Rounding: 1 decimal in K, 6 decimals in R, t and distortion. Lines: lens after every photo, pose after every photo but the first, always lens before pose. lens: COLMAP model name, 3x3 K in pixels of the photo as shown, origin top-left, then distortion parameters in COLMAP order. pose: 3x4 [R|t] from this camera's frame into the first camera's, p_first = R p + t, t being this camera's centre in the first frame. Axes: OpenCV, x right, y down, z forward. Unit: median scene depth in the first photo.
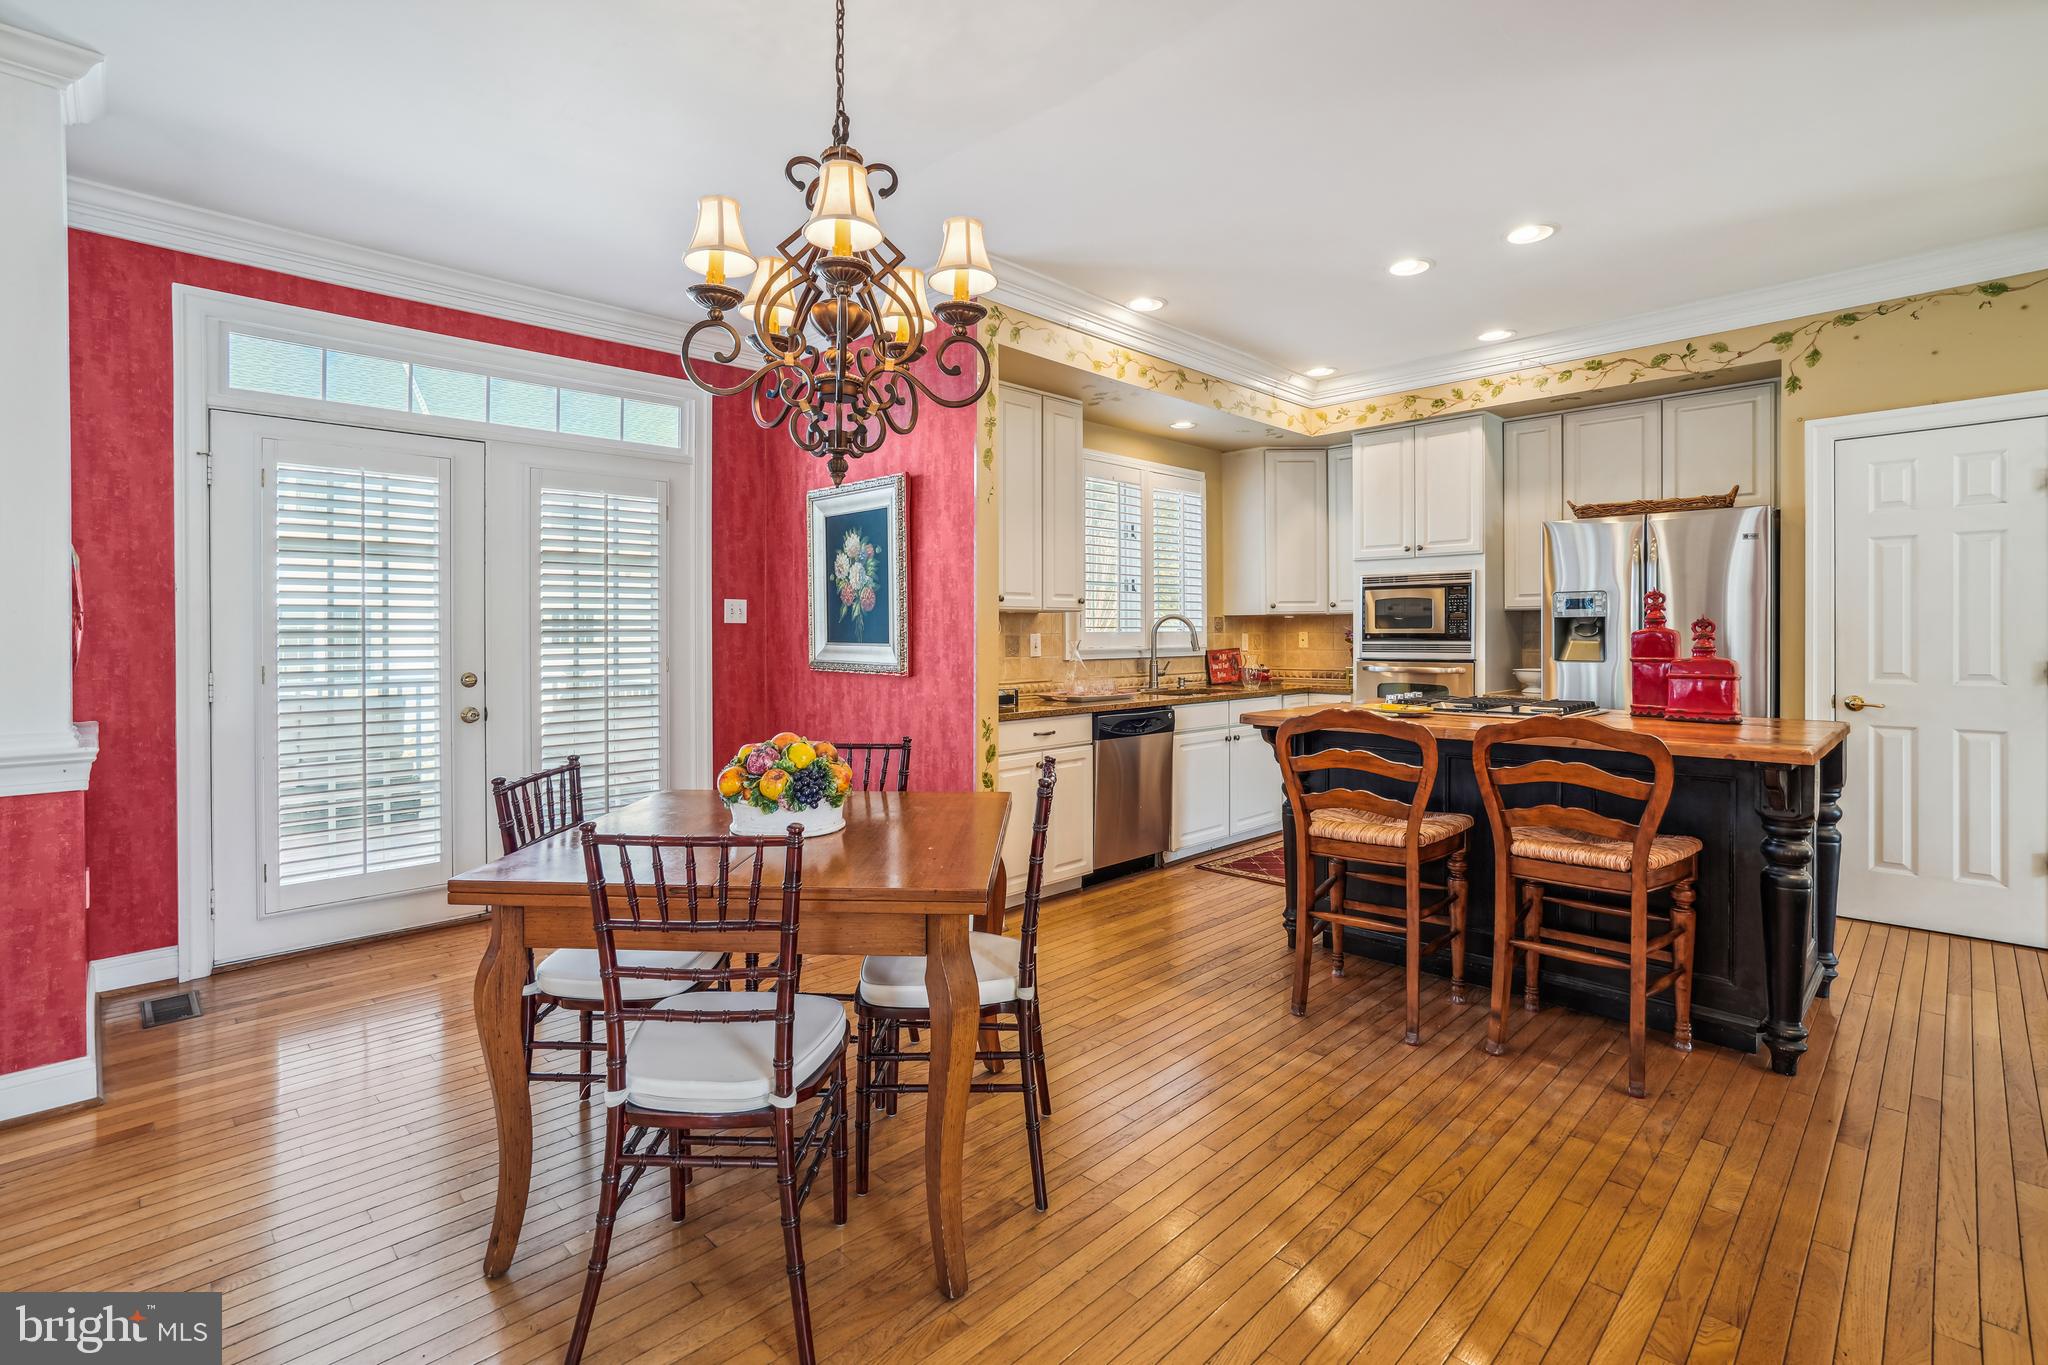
lens RADIAL K [[935.5, 0, 1008.7], [0, 935.5, 661.8], [0, 0, 1]] dist [-0.026847, 0.006349]
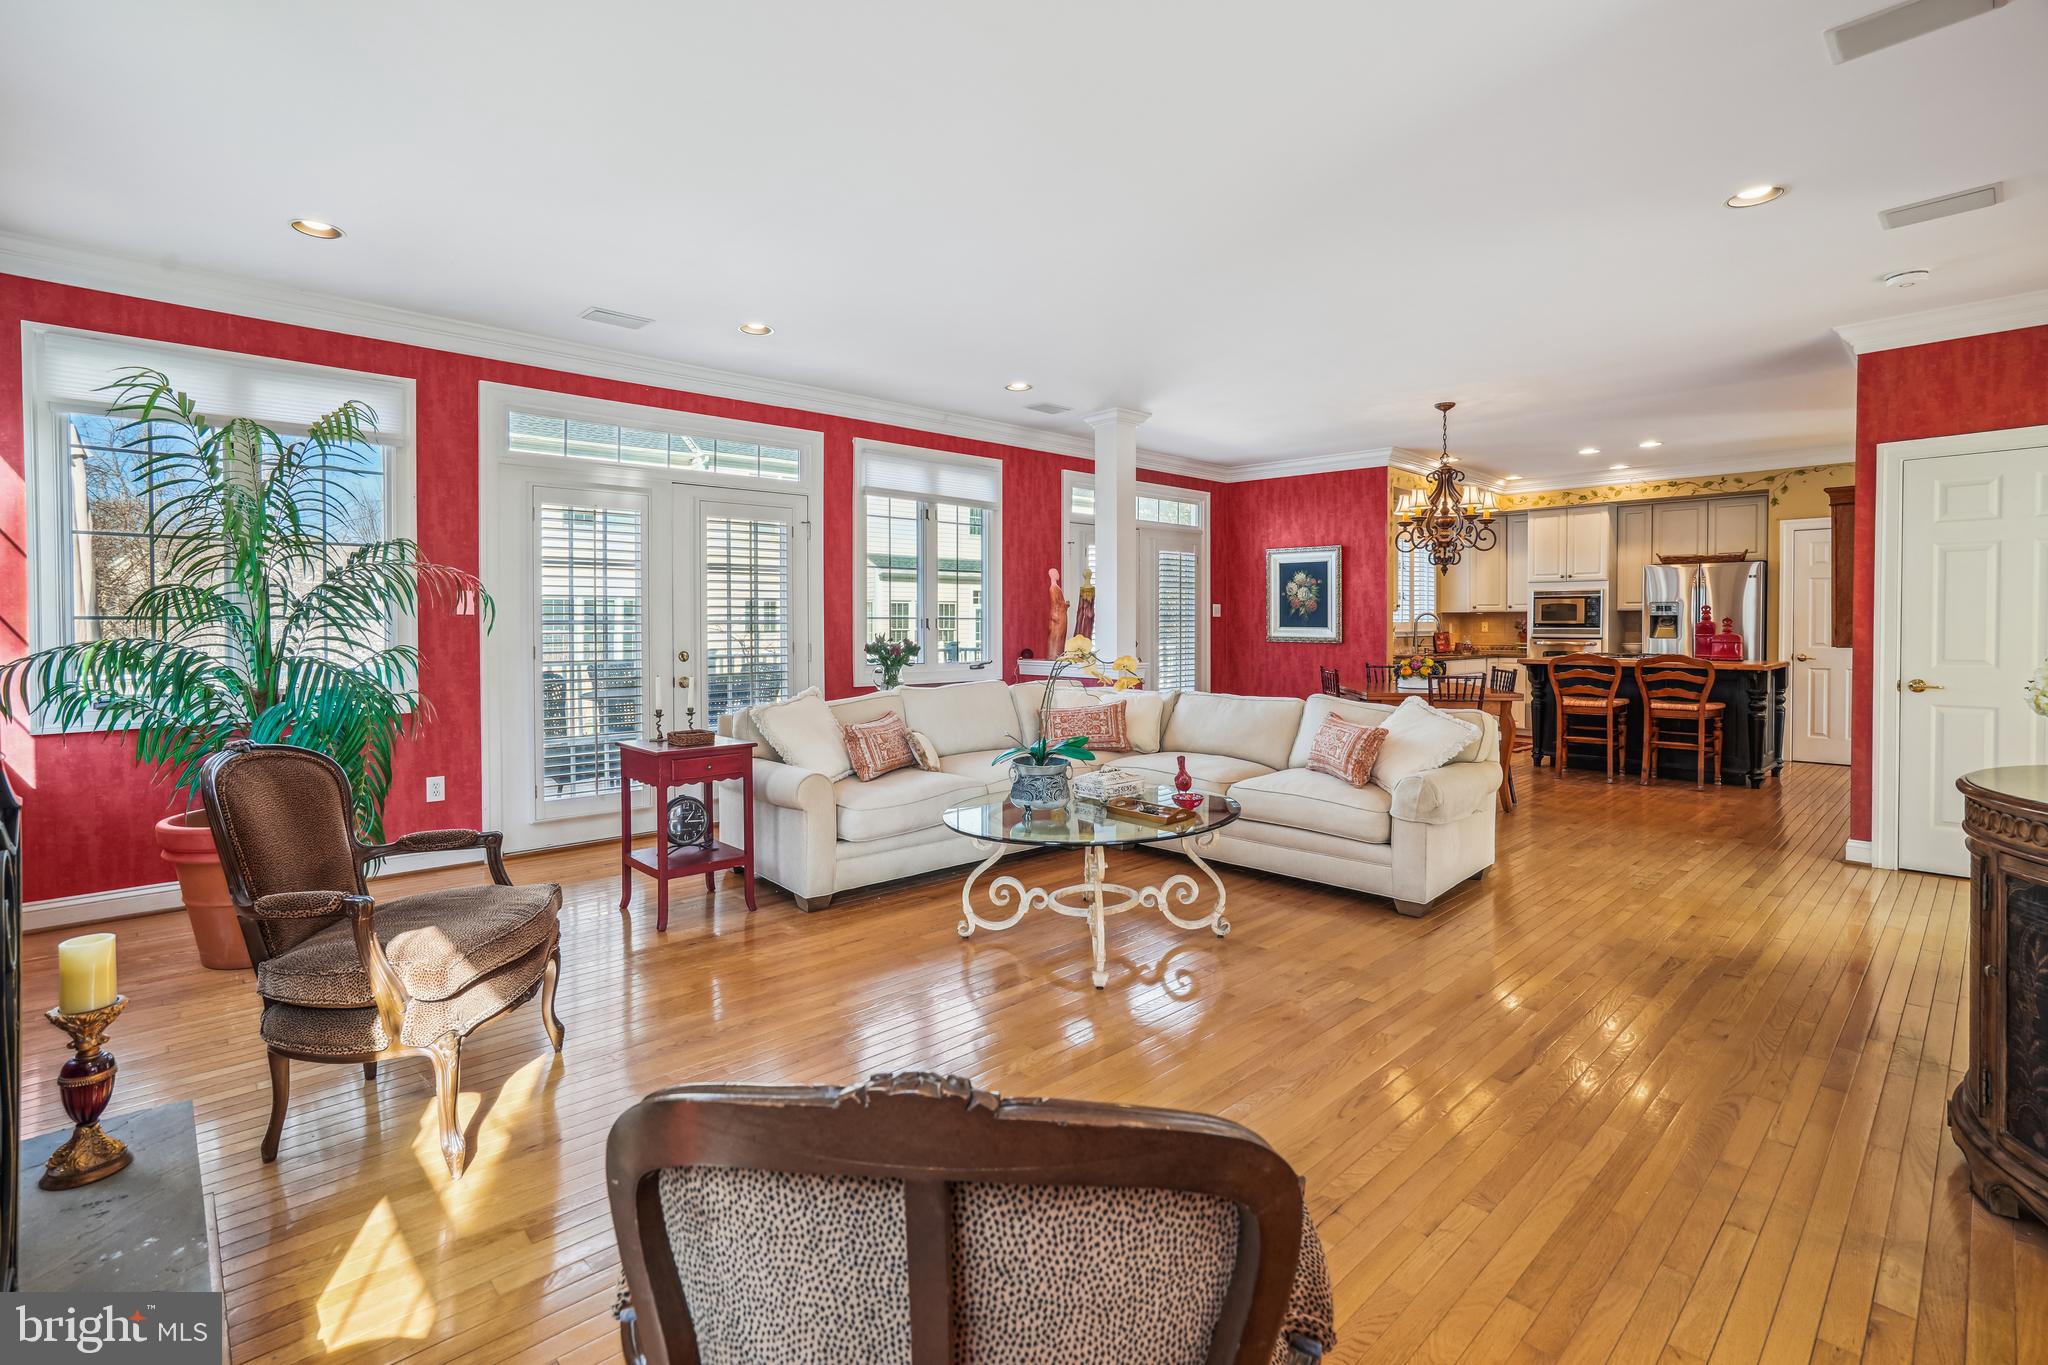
lens RADIAL K [[942.2, 0, 1013.3], [0, 942.2, 657.6], [0, 0, 1]] dist [-0.008077, -0.000010]
pose [[0.999927, 0.004328, -0.011285, -0.743777], [-0.004256, 0.999971, 0.006346, 0.034536], [0.011312, -0.006297, 0.999916, -1.009515]]
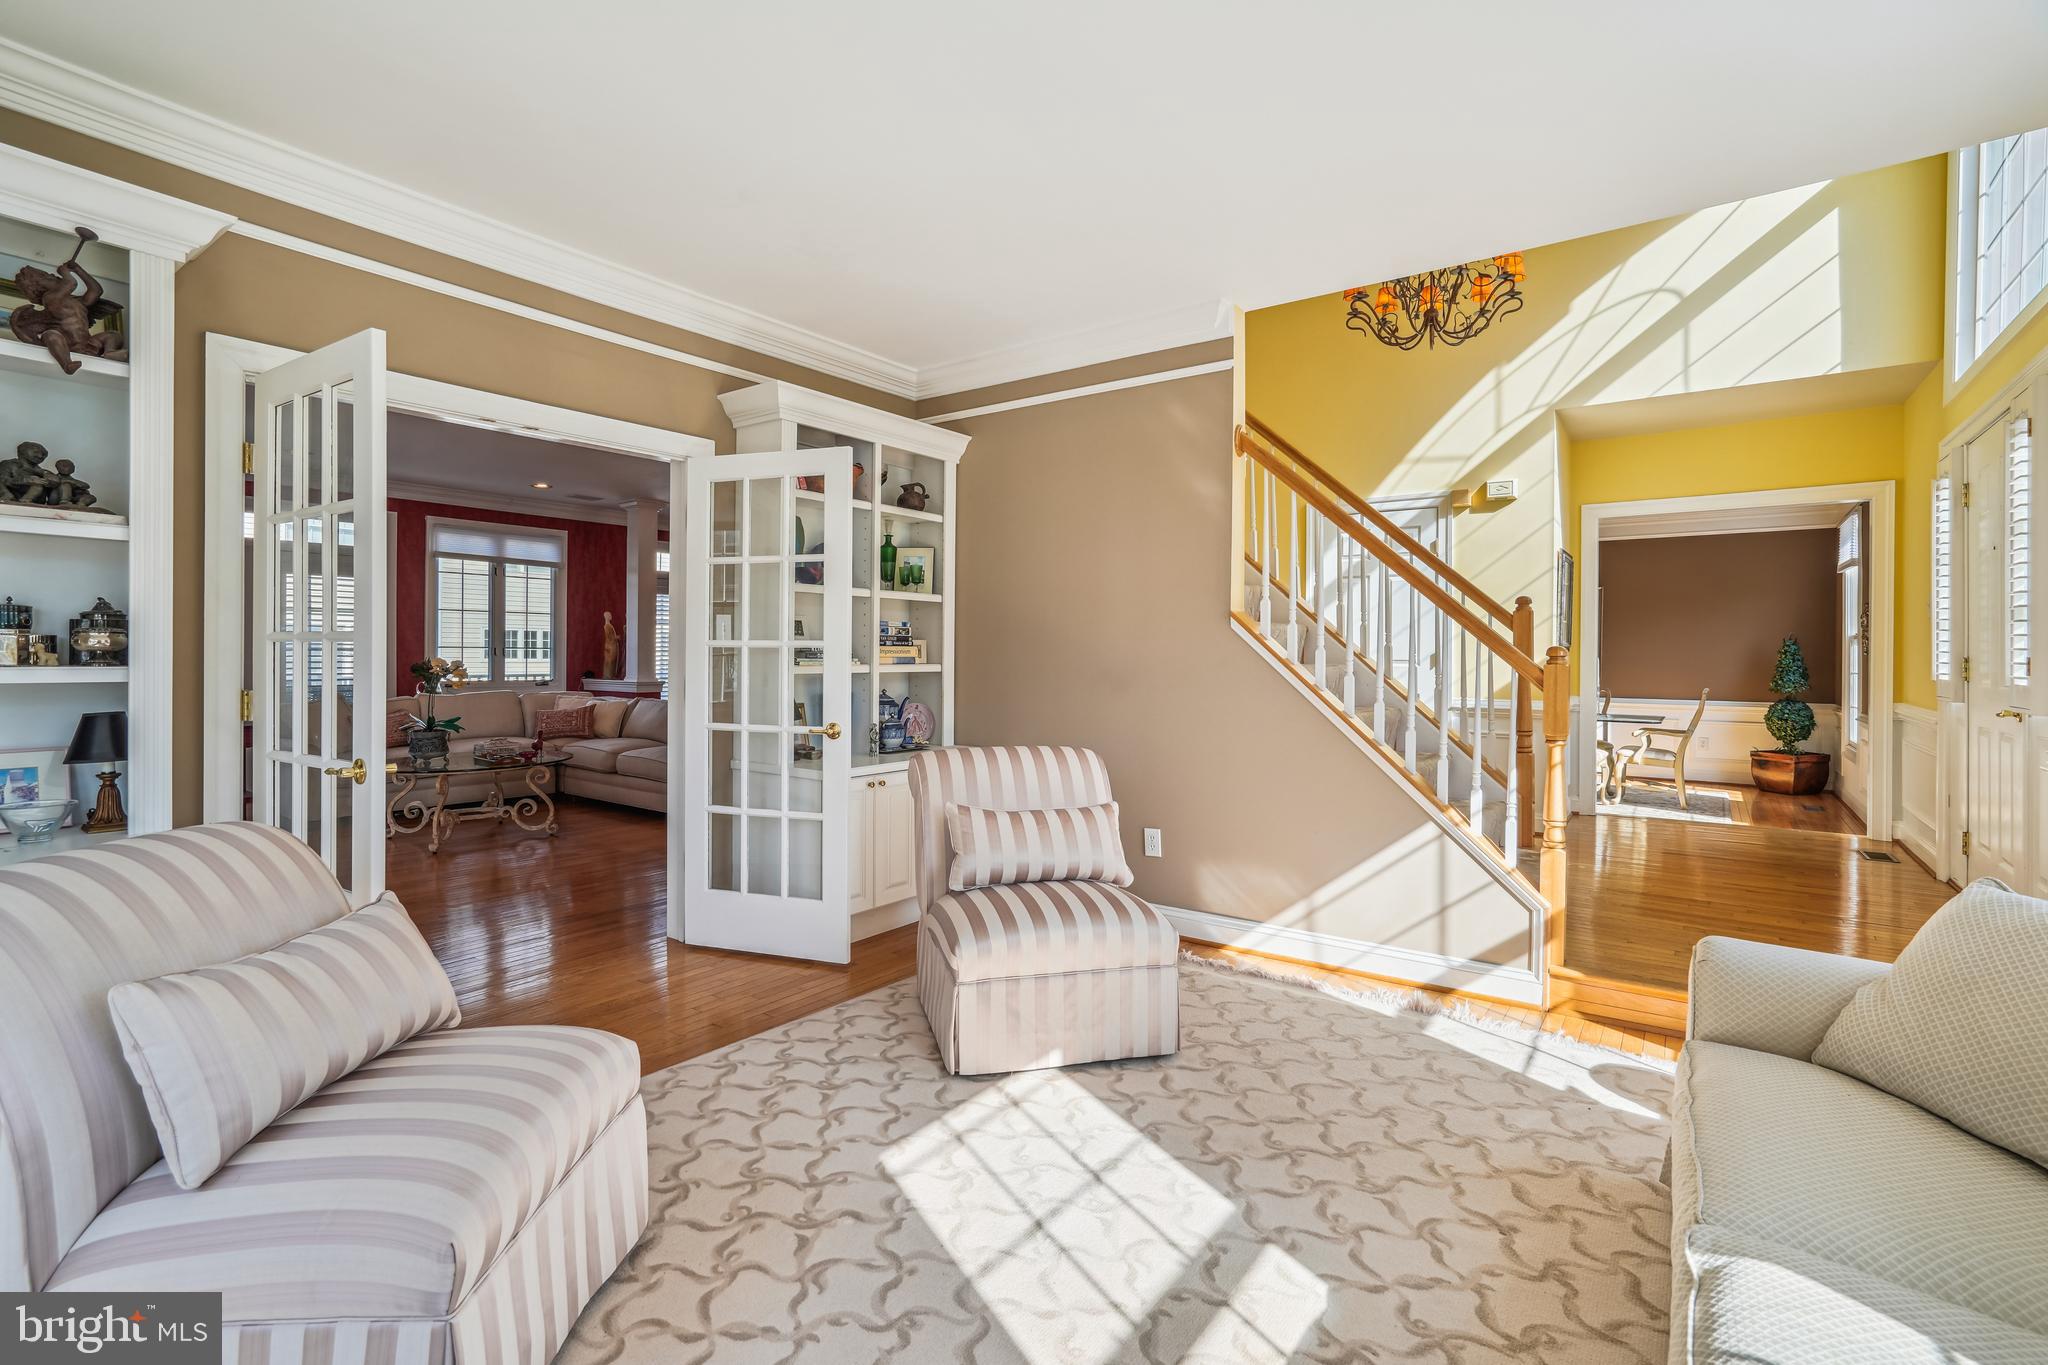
lens RADIAL K [[935.5, 0, 1008.7], [0, 935.5, 661.8], [0, 0, 1]] dist [-0.026847, 0.006349]
pose [[0.987356, 0.011082, 0.158132, -0.109104], [-0.007251, 0.999666, -0.024786, 0.055165], [-0.158353, 0.023326, 0.987107, -1.676973]]
